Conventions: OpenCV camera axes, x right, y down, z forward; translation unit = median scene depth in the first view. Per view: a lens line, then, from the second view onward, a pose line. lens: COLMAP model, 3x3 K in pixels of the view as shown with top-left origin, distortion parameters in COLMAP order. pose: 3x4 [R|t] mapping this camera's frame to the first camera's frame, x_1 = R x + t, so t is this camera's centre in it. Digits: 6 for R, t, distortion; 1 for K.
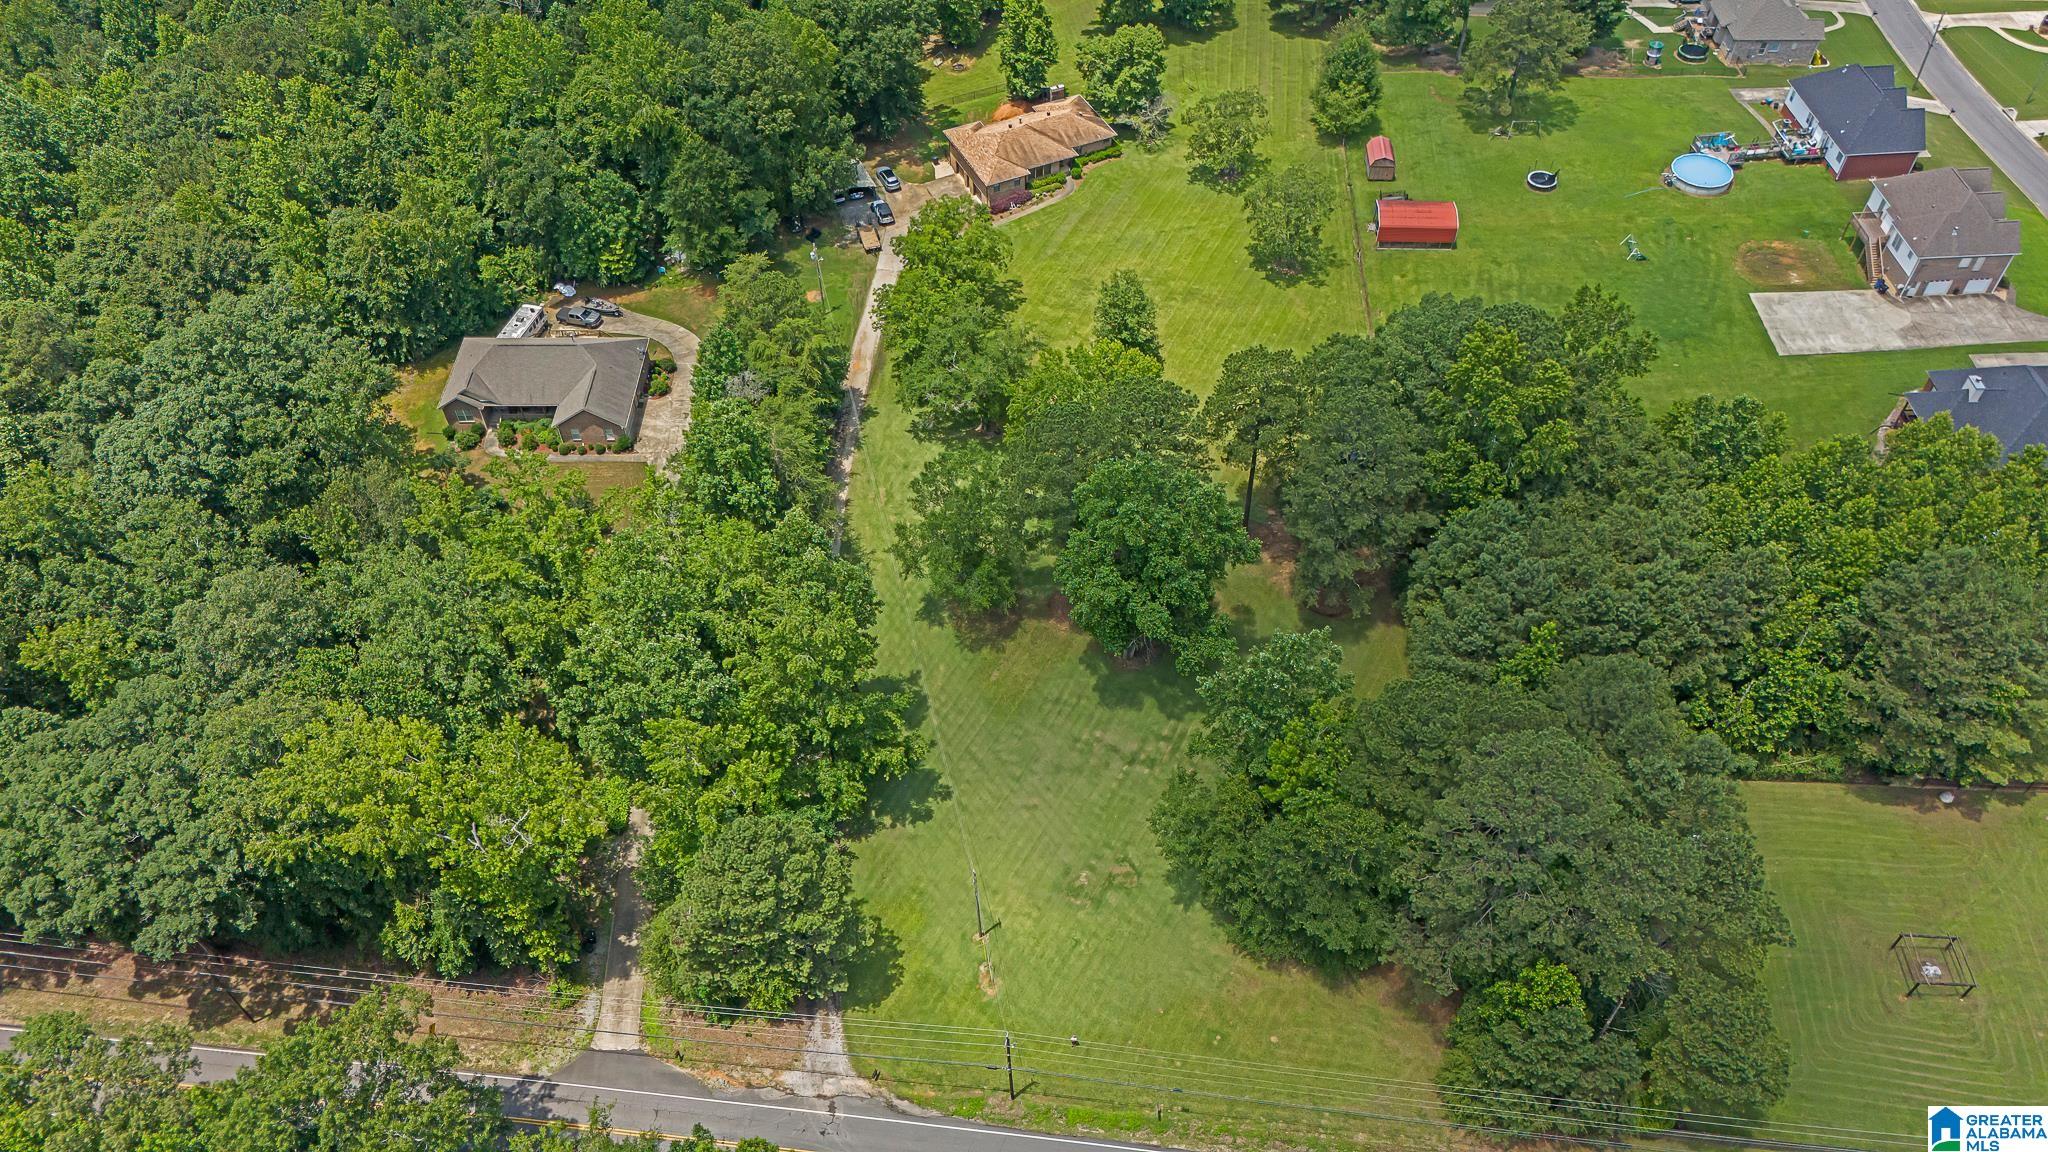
lens RADIAL K [[1502.6, 0, 1028.6], [0, 1502.6, 583.7], [0, 0, 1]] dist [0.059959, -0.035113]
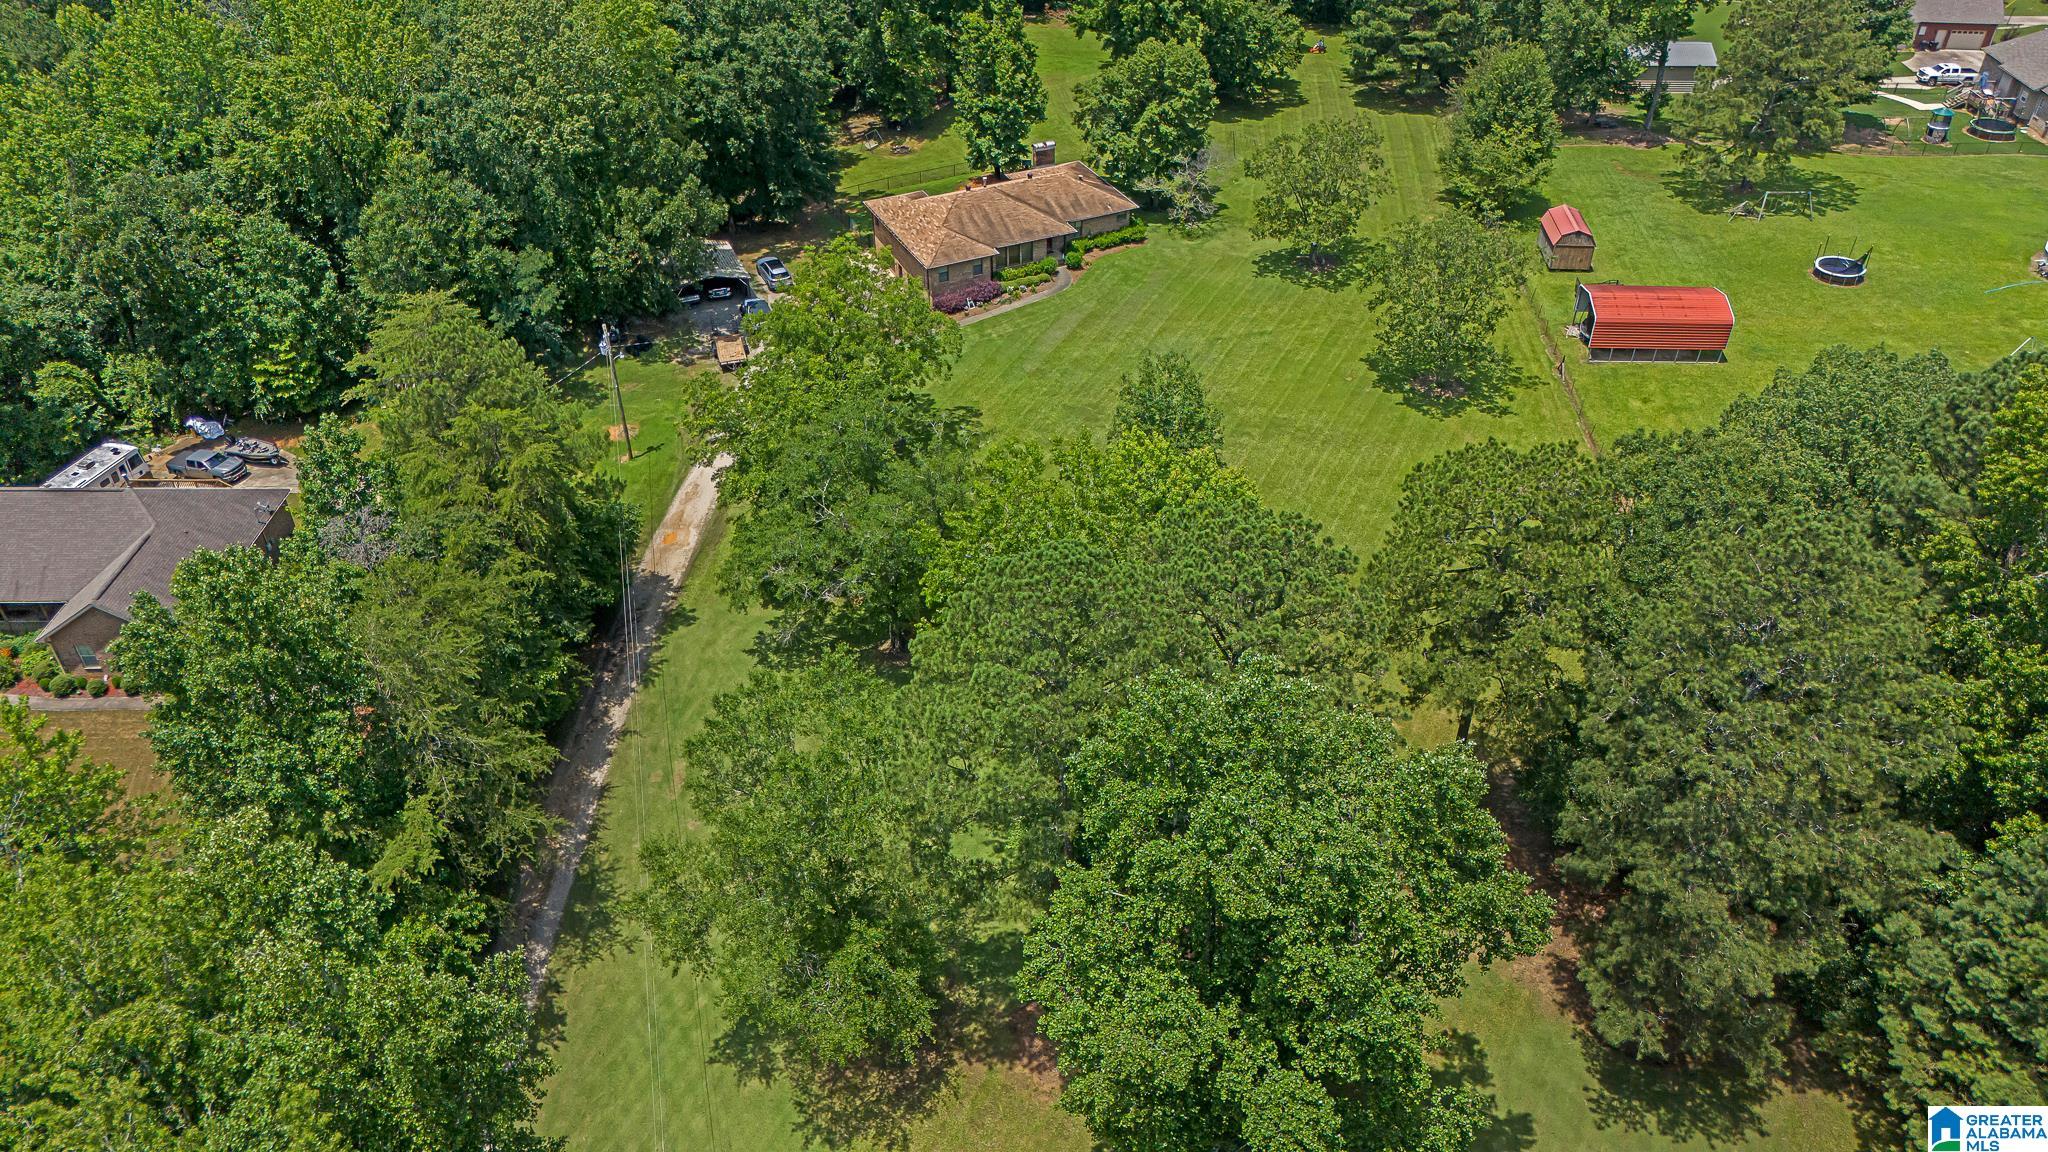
lens RADIAL K [[1502.6, 0, 1030.7], [0, 1502.6, 567.5], [0, 0, 1]] dist [0.059959, -0.035113]
pose [[0.999975, 0.006364, 0.002986, 0.013546], [-0.005622, 0.979027, -0.203652, -0.023039], [-0.004220, 0.203630, 0.979039, 0.443570]]
